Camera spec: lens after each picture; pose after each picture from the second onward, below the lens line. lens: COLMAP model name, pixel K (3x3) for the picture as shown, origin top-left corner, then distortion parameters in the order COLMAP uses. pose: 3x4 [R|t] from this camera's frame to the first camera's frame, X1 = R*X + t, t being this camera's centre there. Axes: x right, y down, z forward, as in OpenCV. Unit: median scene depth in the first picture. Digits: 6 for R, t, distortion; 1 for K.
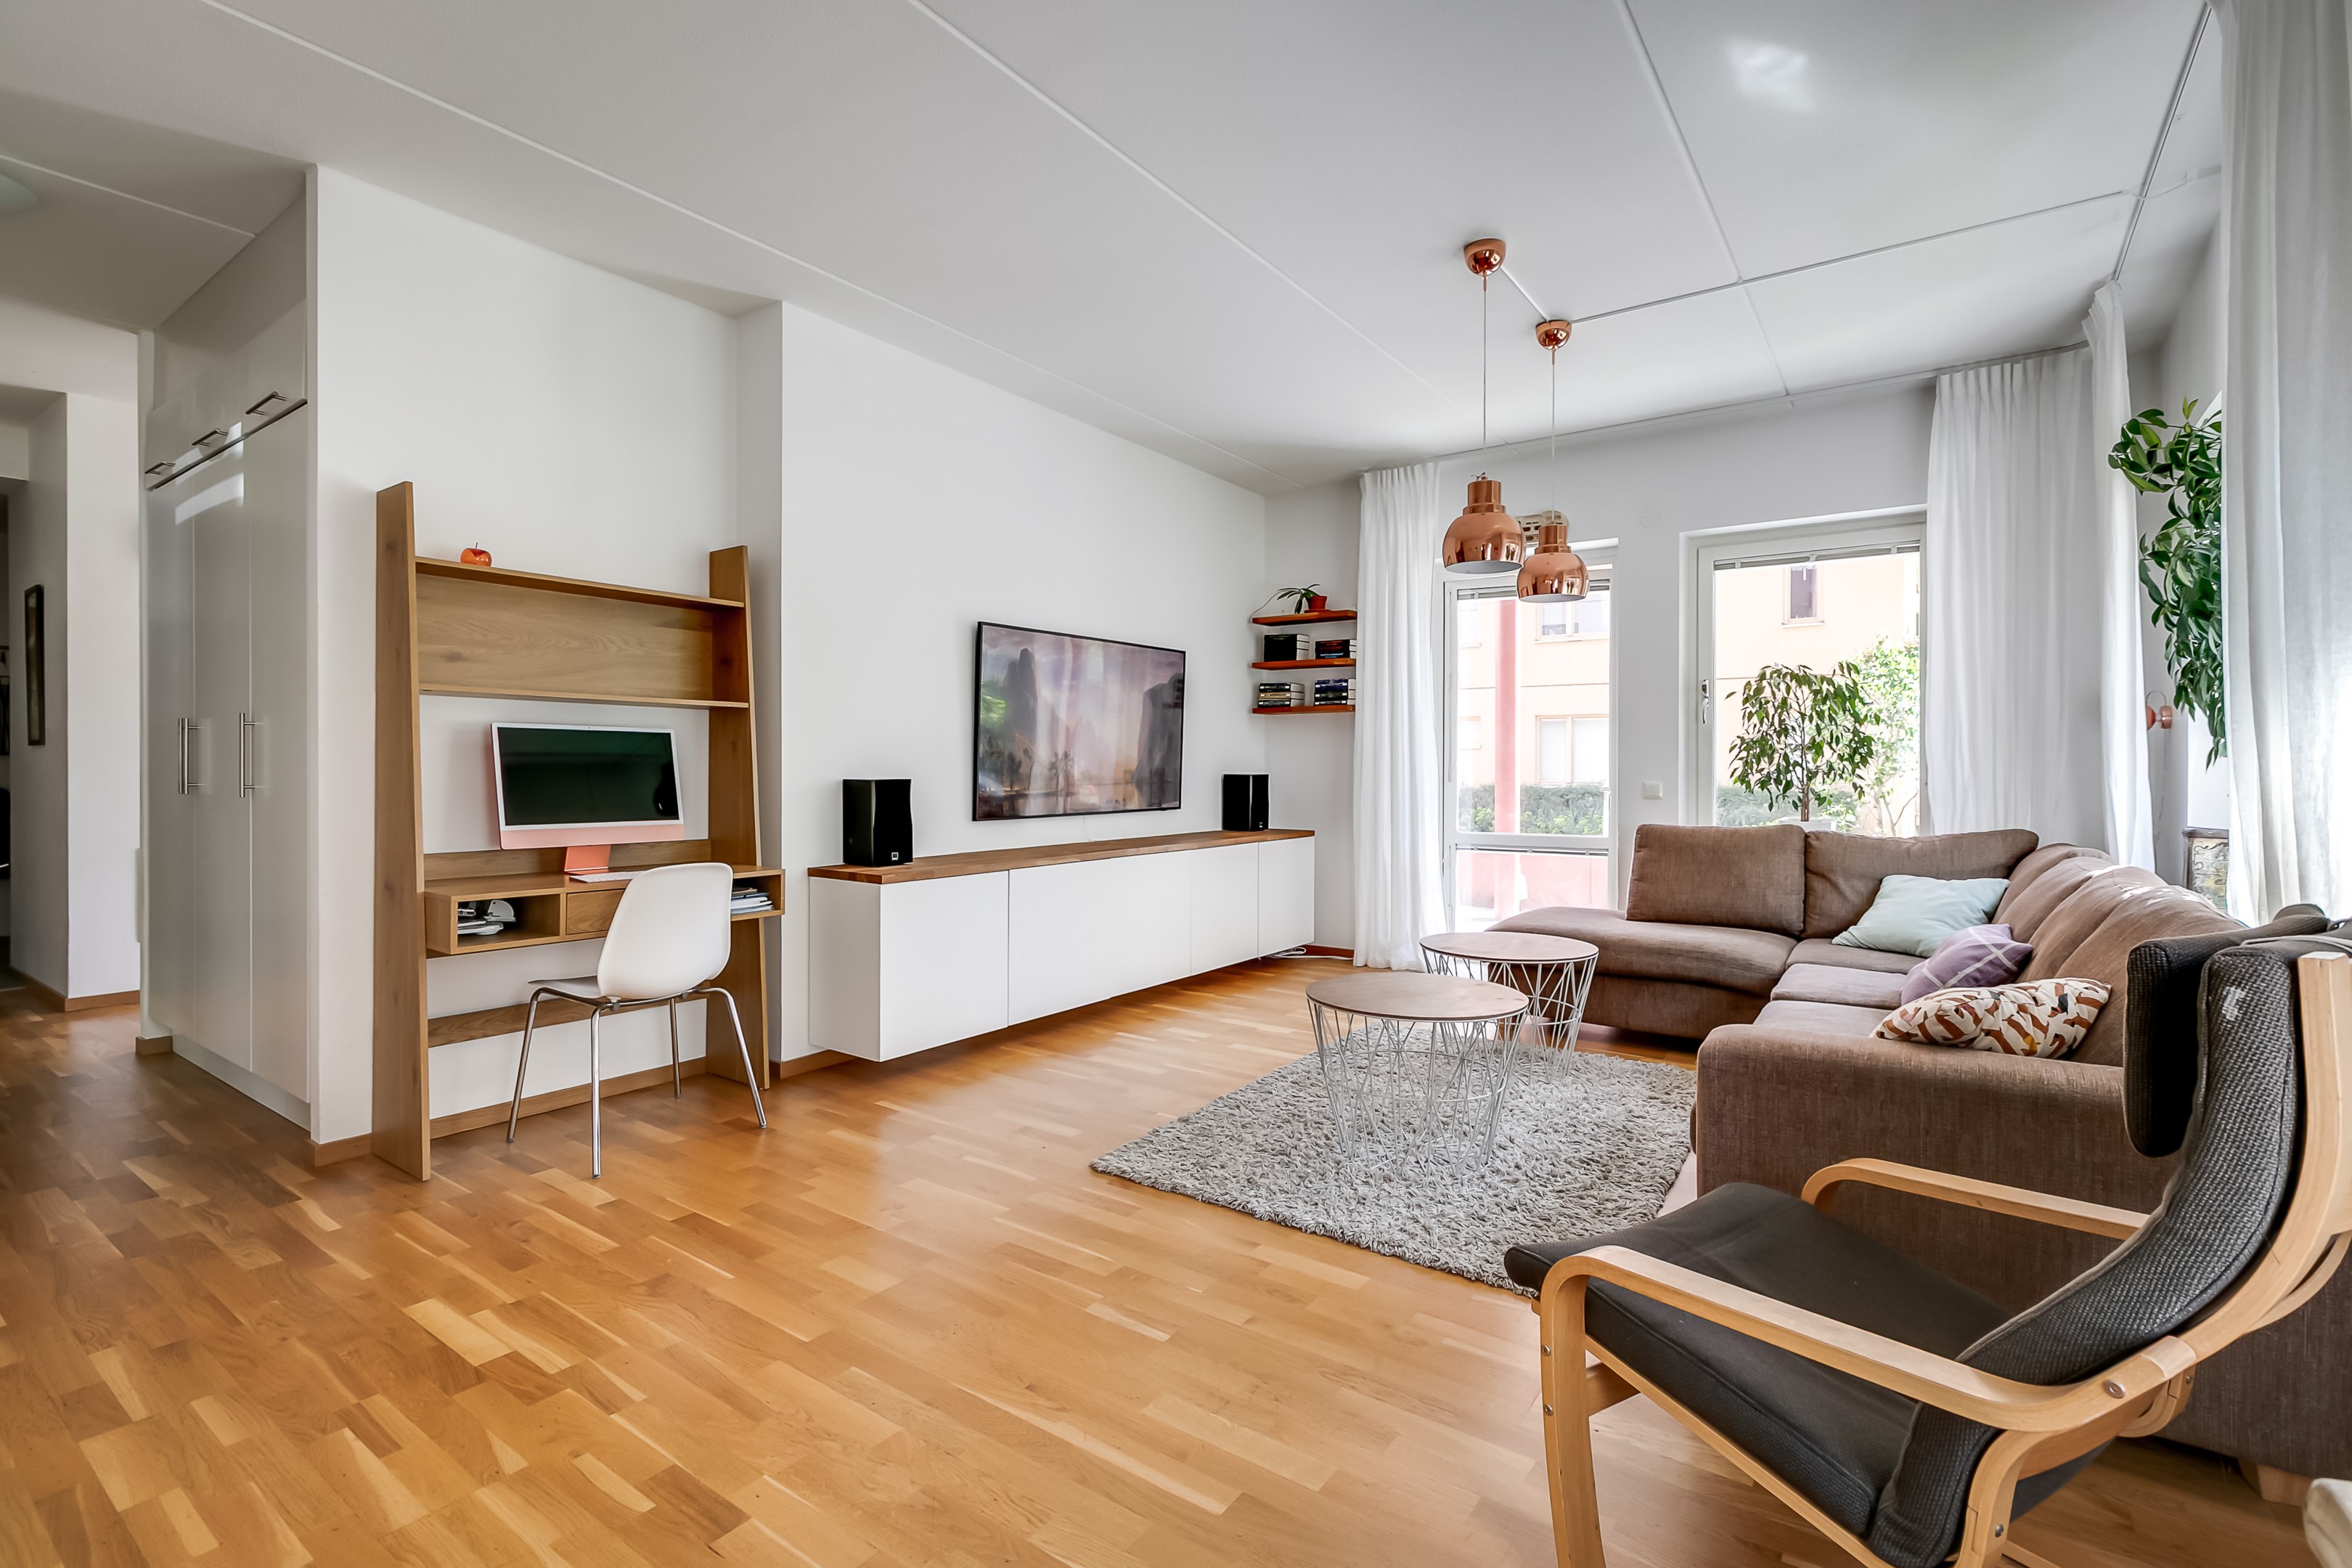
lens RADIAL K [[1049.7, 0, 1149.9], [0, 1049.7, 767.8], [0, 0, 1]] dist [0.000235, 0.000082]
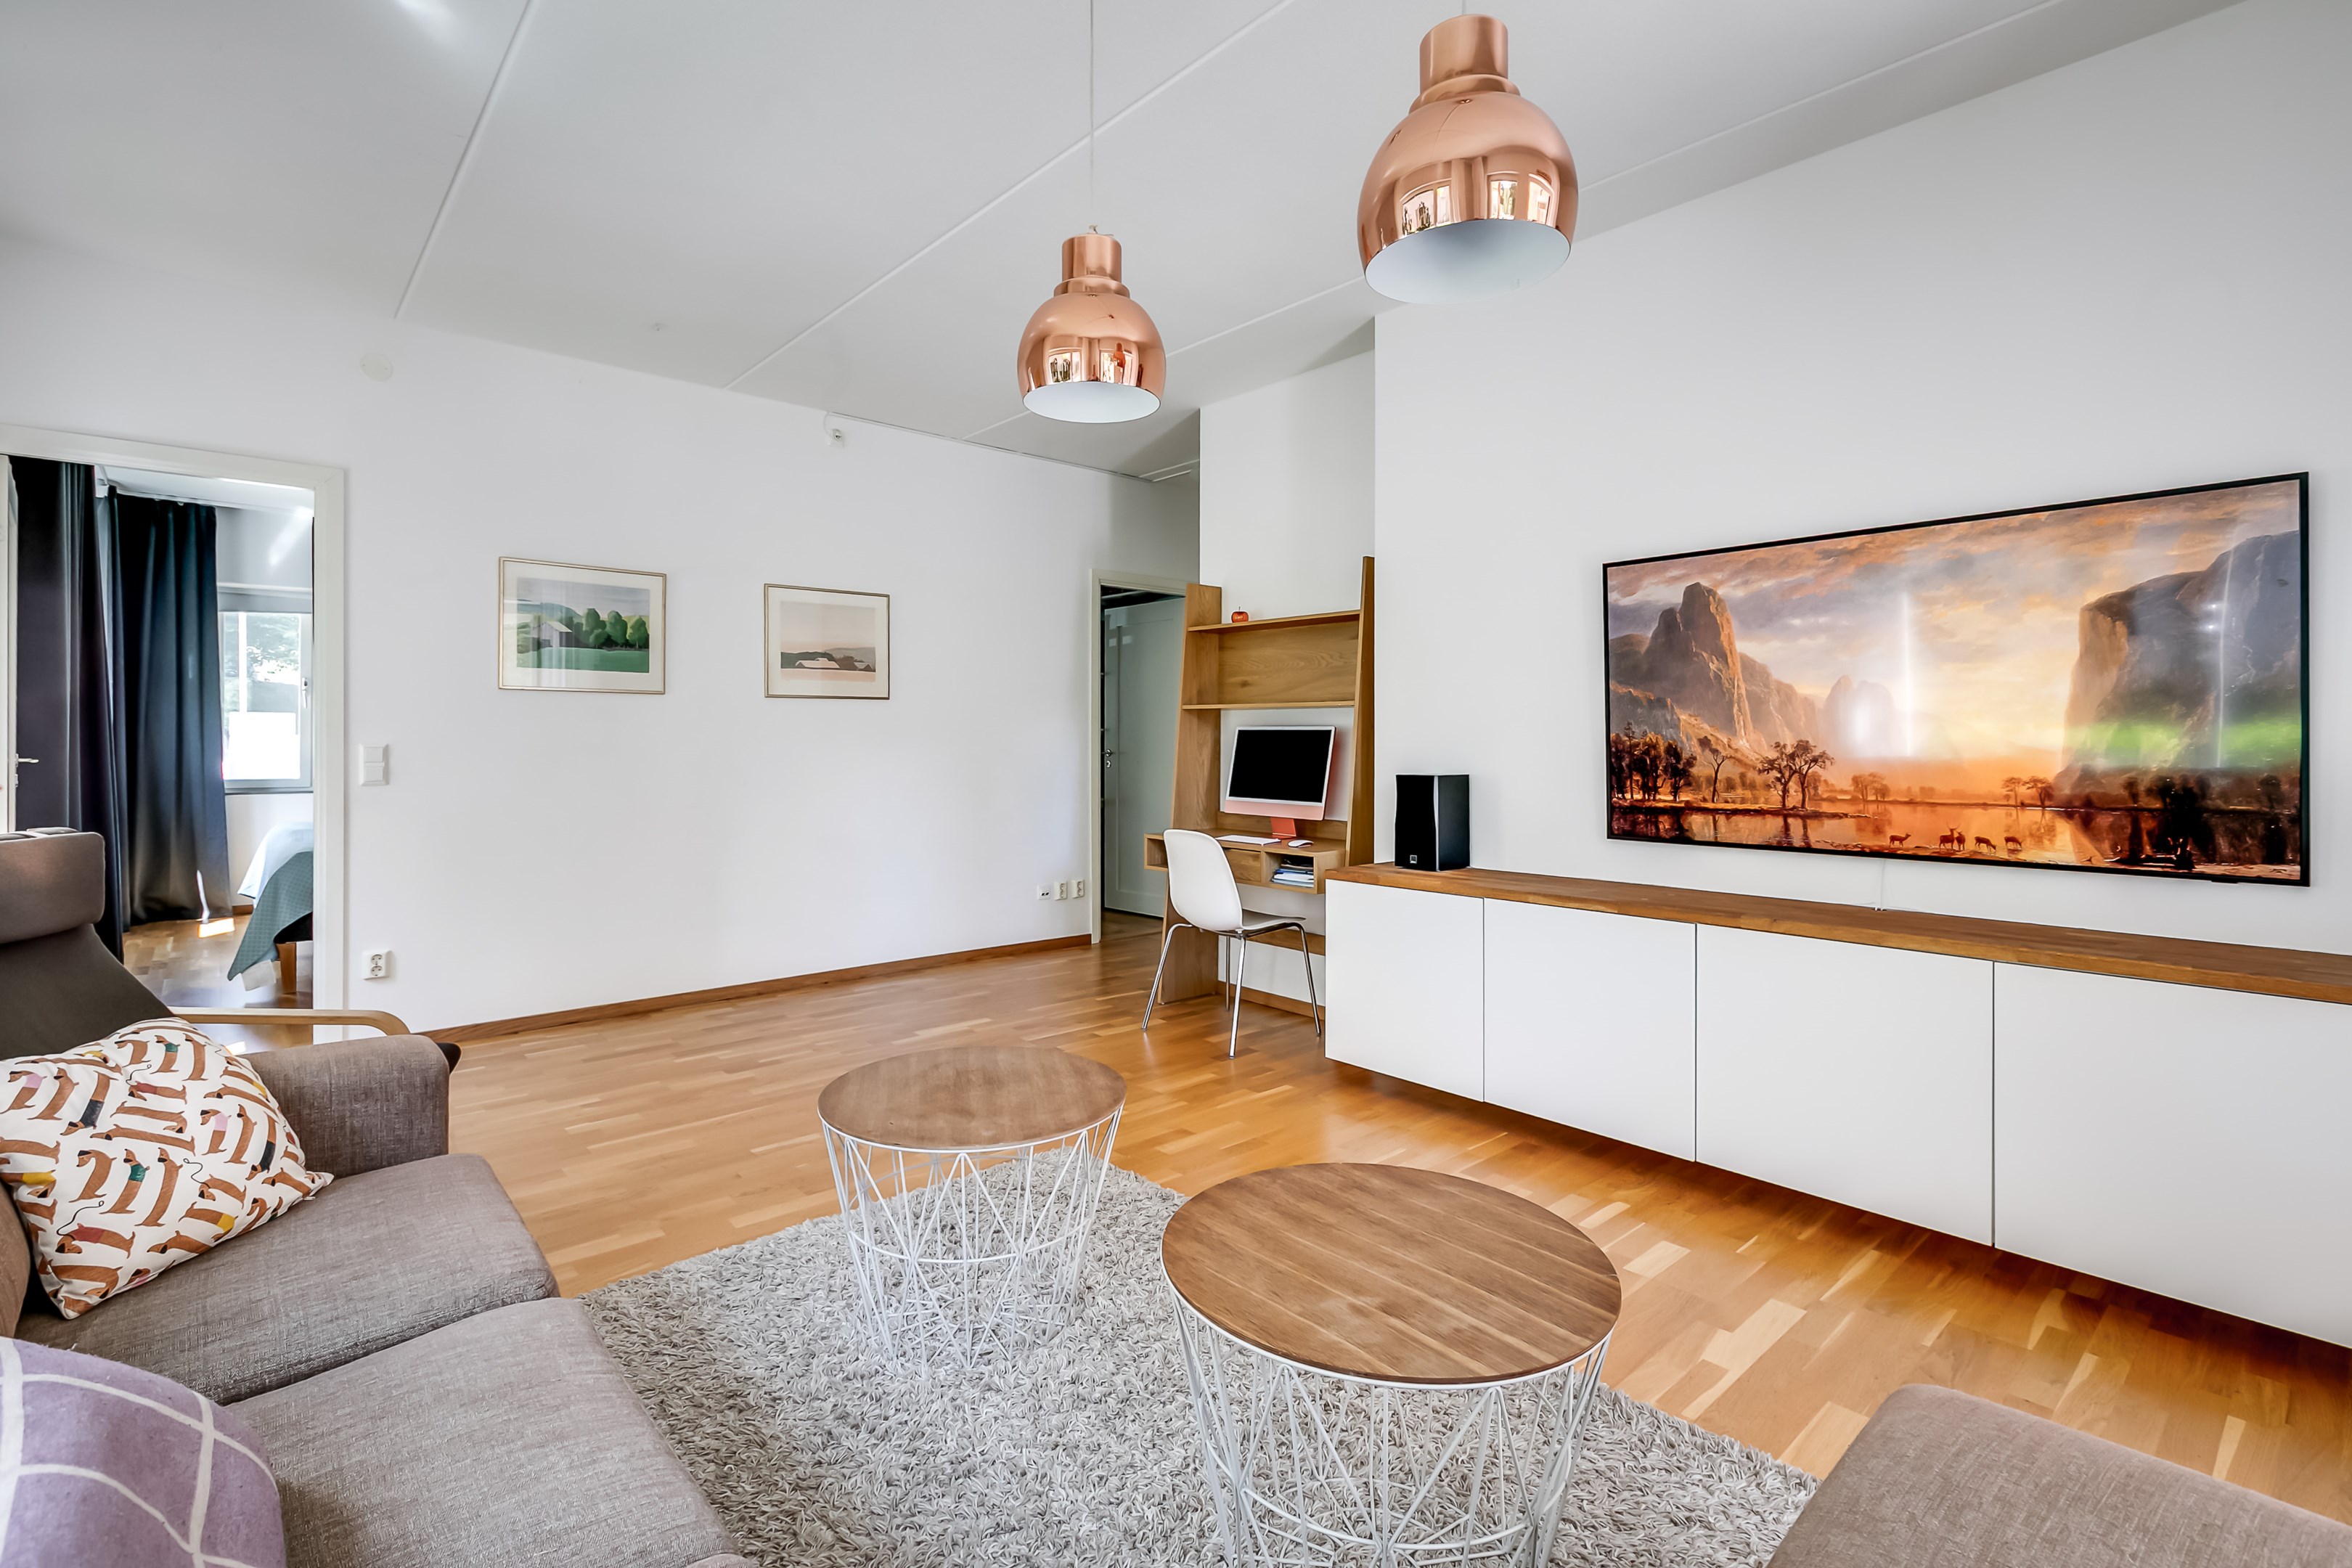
lens RADIAL K [[1082.8, 0, 1169.8], [0, 1082.8, 743.9], [0, 0, 1]] dist [0.000555, -0.000001]
pose [[-0.200971, -0.003098, -0.979592, 0.750689], [-0.007458, 0.999971, -0.001632, -0.013677], [0.979569, 0.006977, -0.200988, 1.018866]]
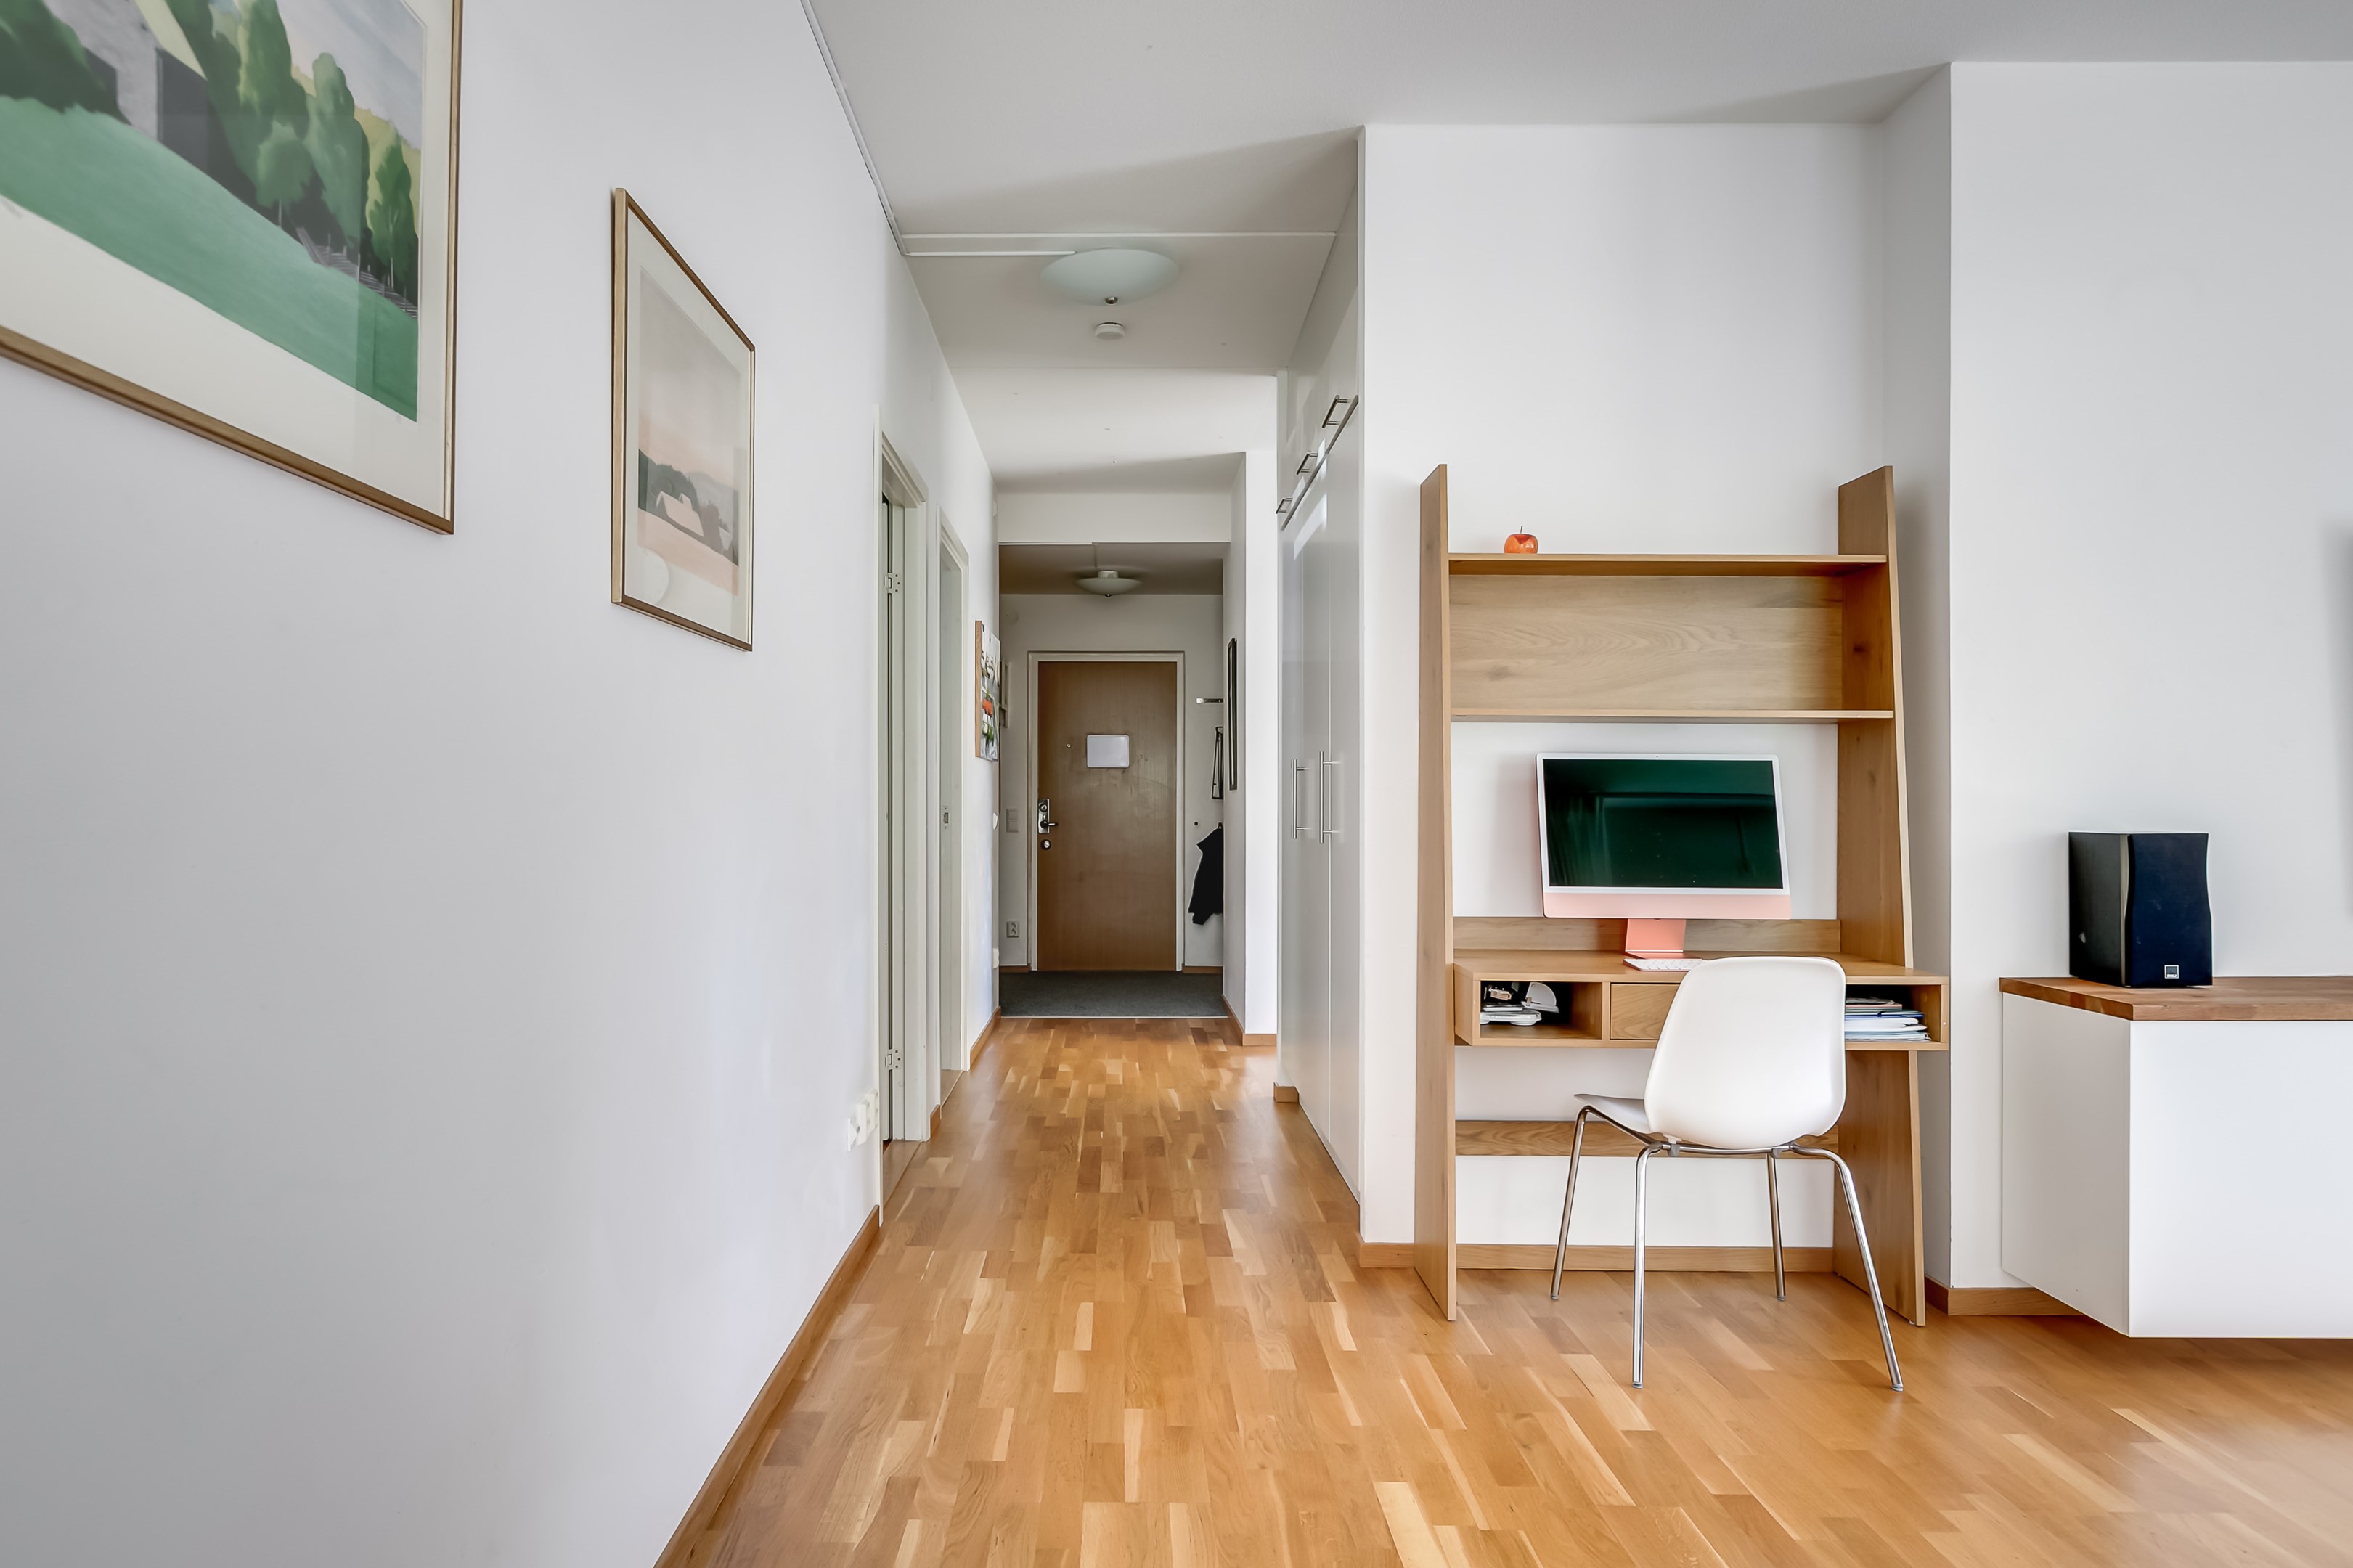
lens RADIAL K [[1398.9, 0, 1144.6], [0, 1398.9, 797.9], [0, 0, 1]] dist [0.000009, -0.002307]
pose [[0.598273, -0.005534, -0.801273, 0.026915], [-0.002684, 0.999957, -0.008910, 0.000166], [0.801288, 0.007481, 0.598233, 0.124217]]
